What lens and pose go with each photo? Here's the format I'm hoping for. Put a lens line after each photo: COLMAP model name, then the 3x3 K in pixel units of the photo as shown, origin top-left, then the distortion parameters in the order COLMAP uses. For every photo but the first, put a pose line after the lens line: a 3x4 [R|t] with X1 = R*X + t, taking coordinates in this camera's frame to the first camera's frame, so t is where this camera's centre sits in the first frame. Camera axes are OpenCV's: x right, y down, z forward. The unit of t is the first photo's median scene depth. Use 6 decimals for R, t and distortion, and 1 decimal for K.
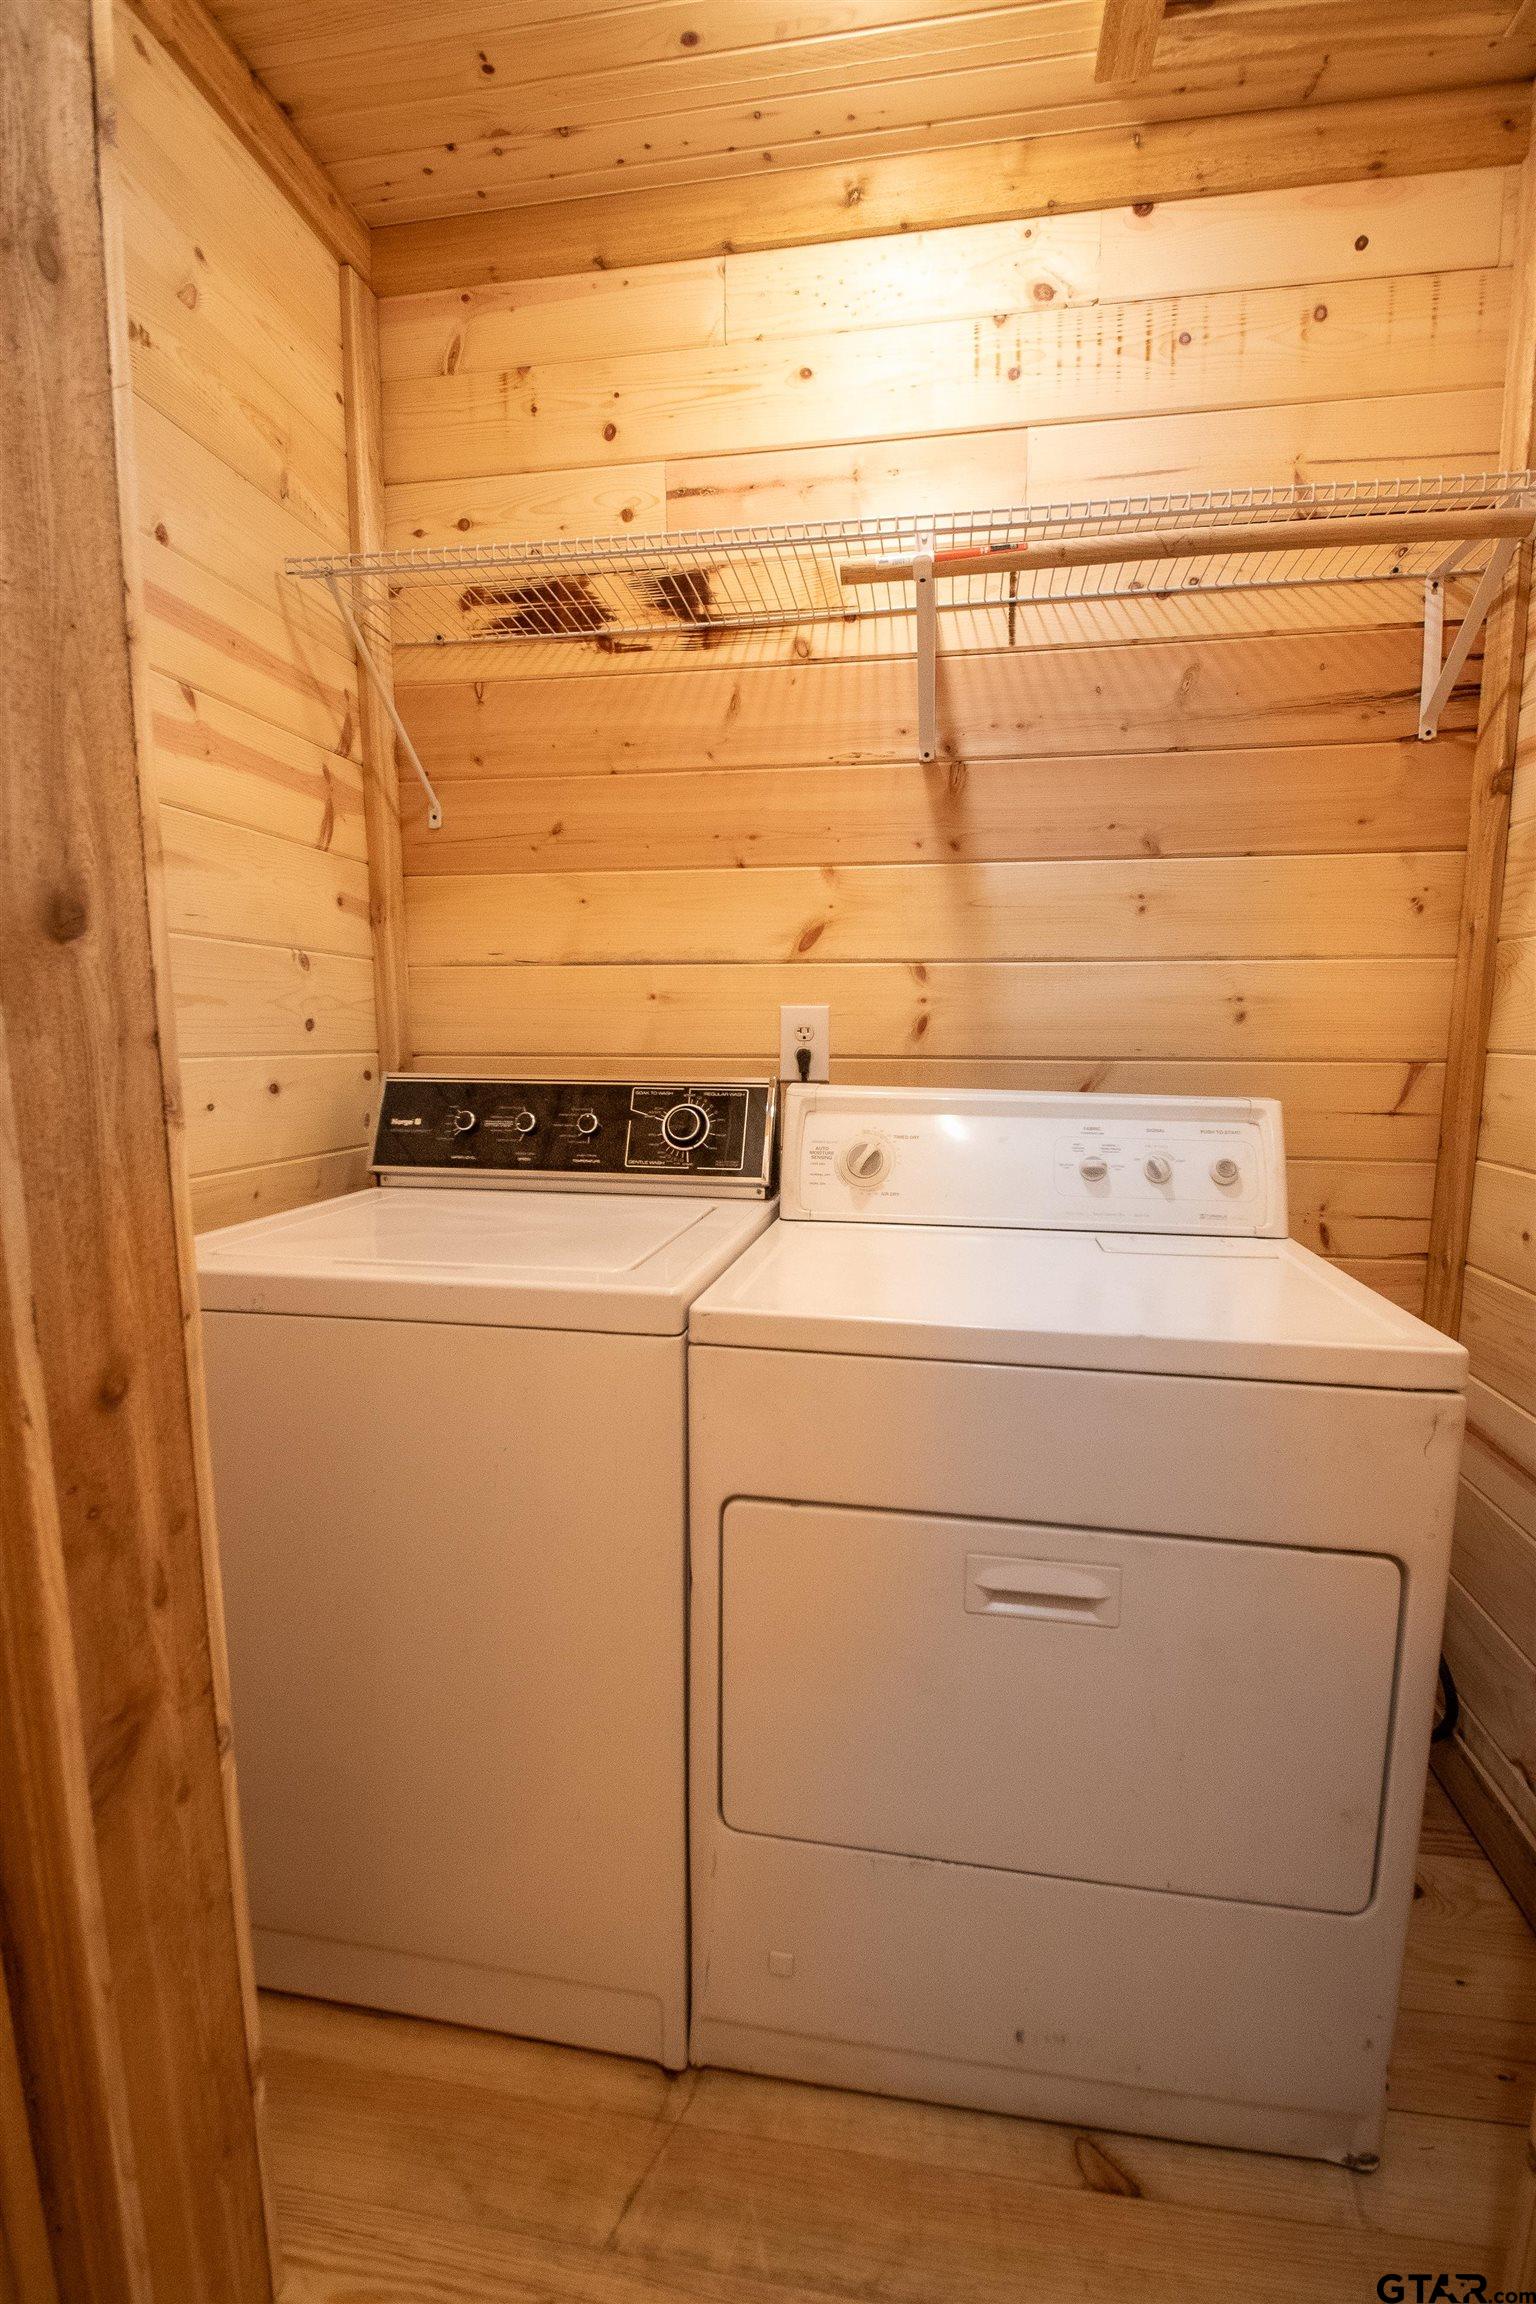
lens RADIAL K [[1022.6, 0, 778.4], [0, 1022.6, 1160.0], [0, 0, 1]] dist [-0.001470, -0.007052]
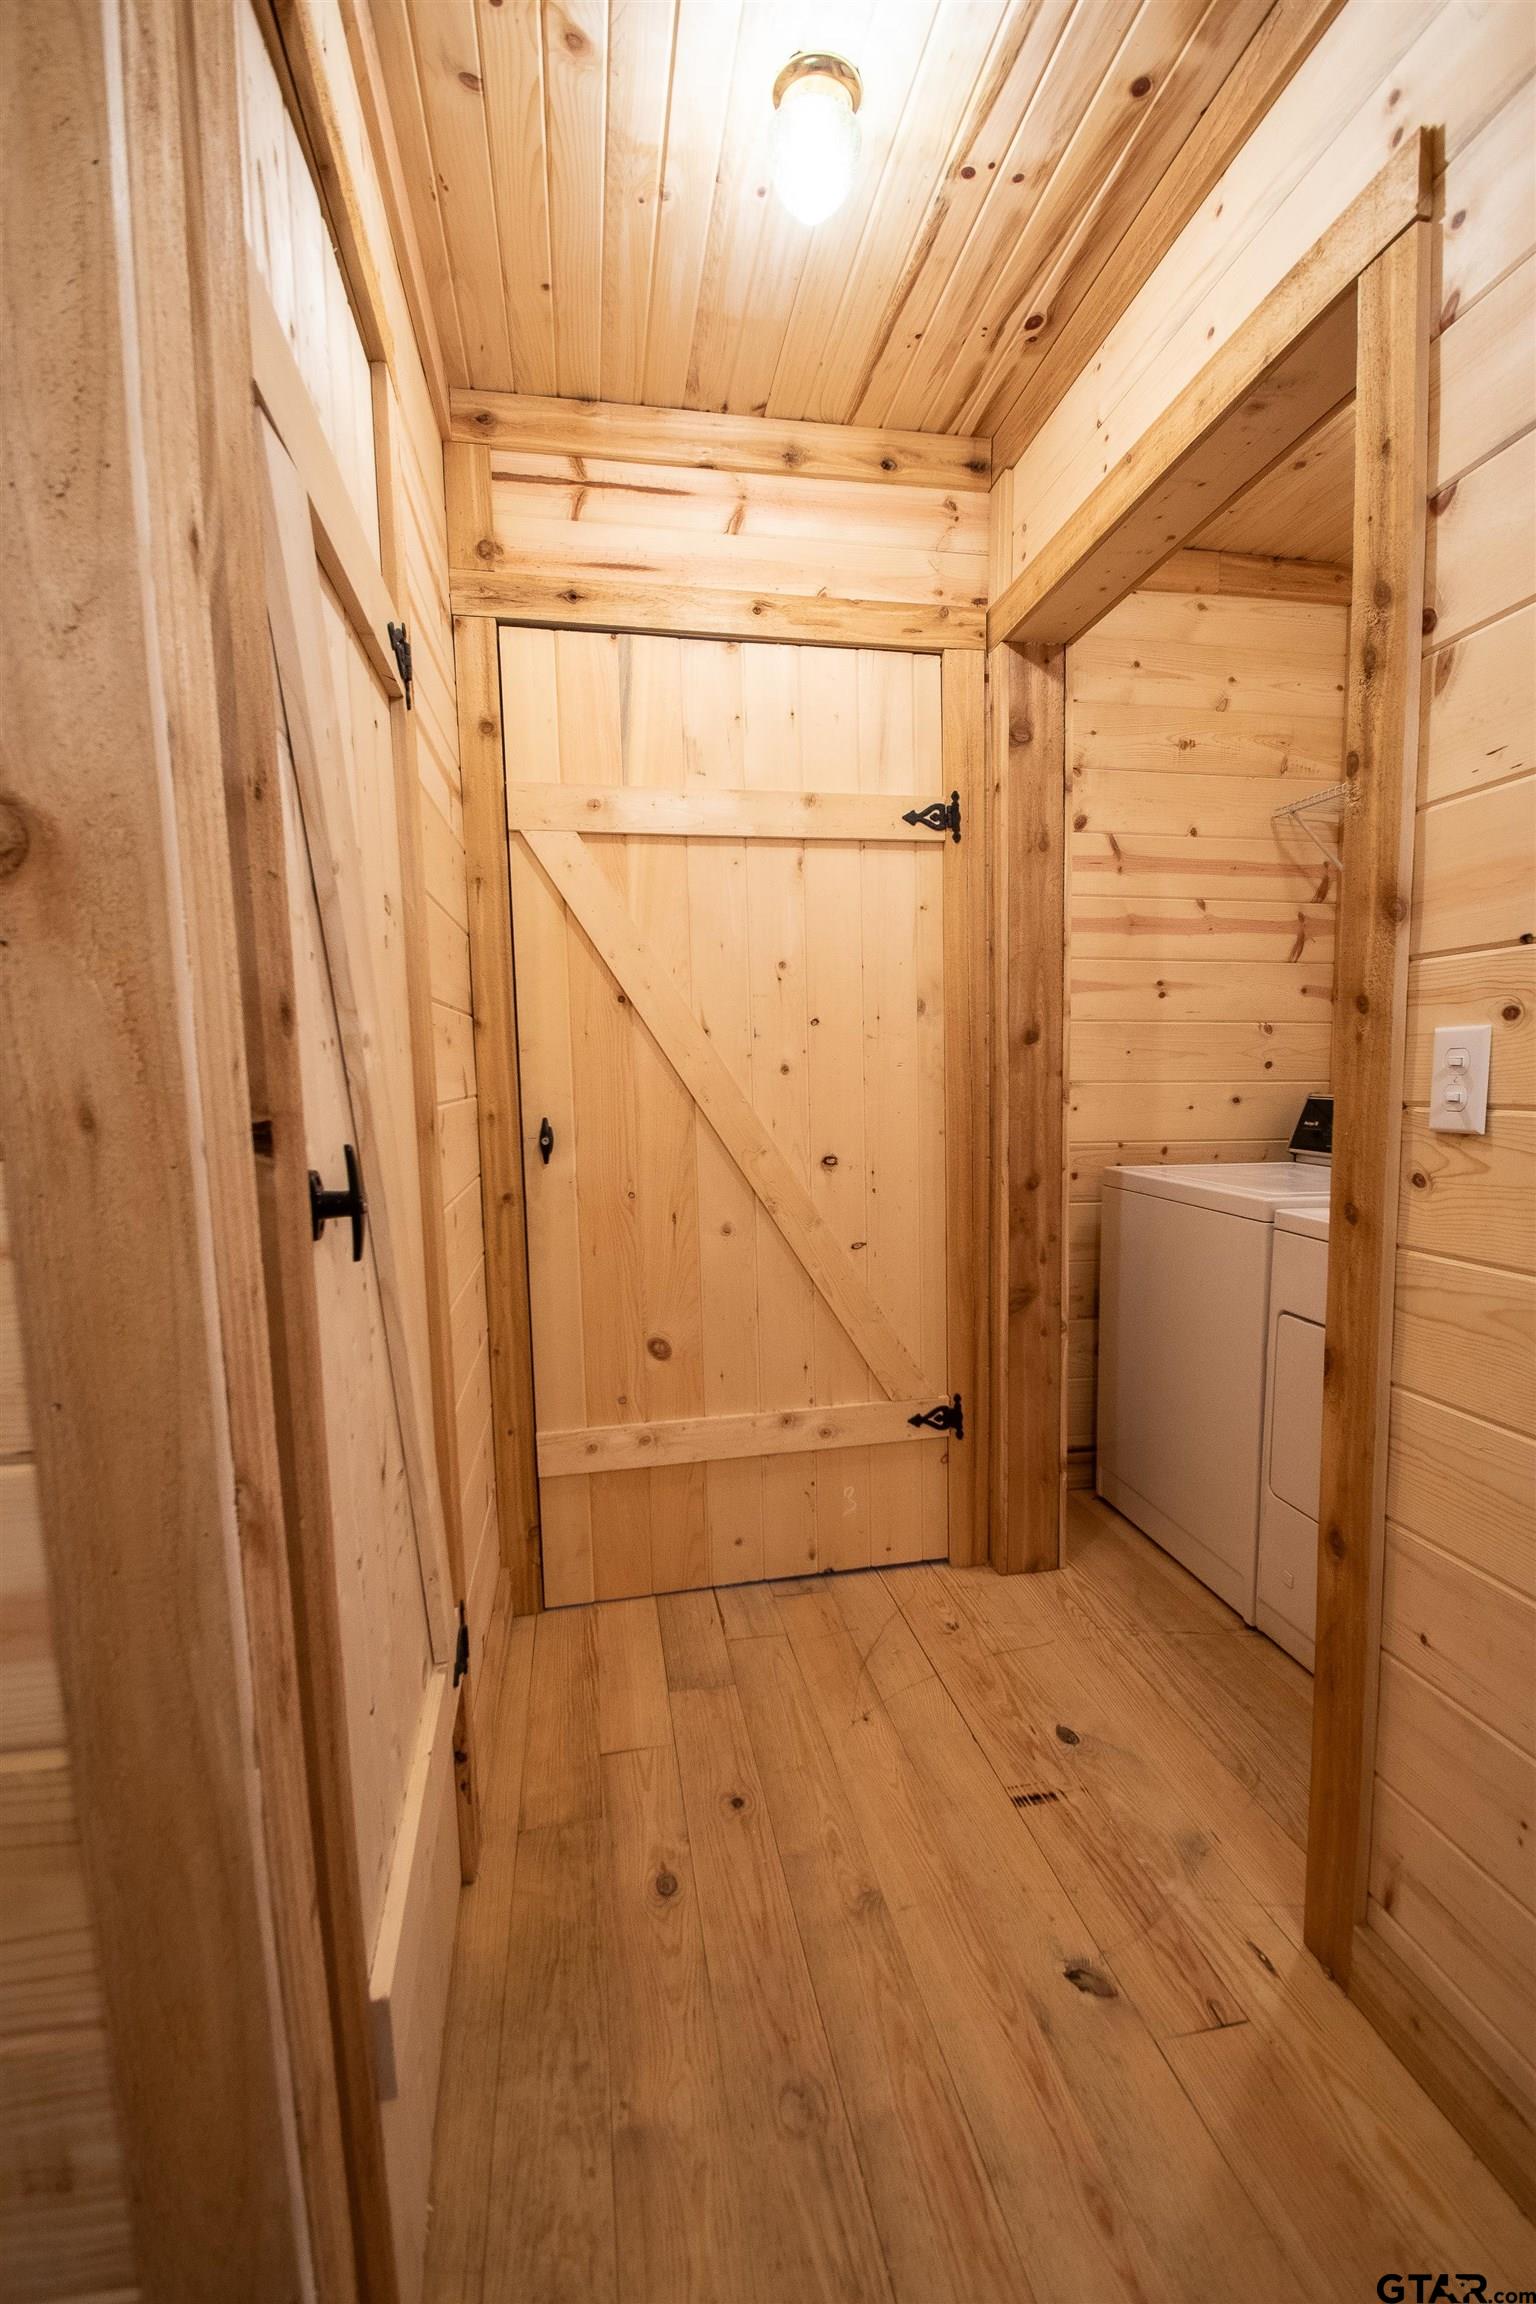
lens RADIAL K [[1022.6, 0, 774.8], [0, 1022.6, 1165.8], [0, 0, 1]] dist [-0.001470, -0.007052]
pose [[0.329524, 0.086861, -0.940143, 1.117517], [-0.110207, 0.992491, 0.053070, 0.048490], [0.937693, 0.086122, 0.336622, -0.445306]]
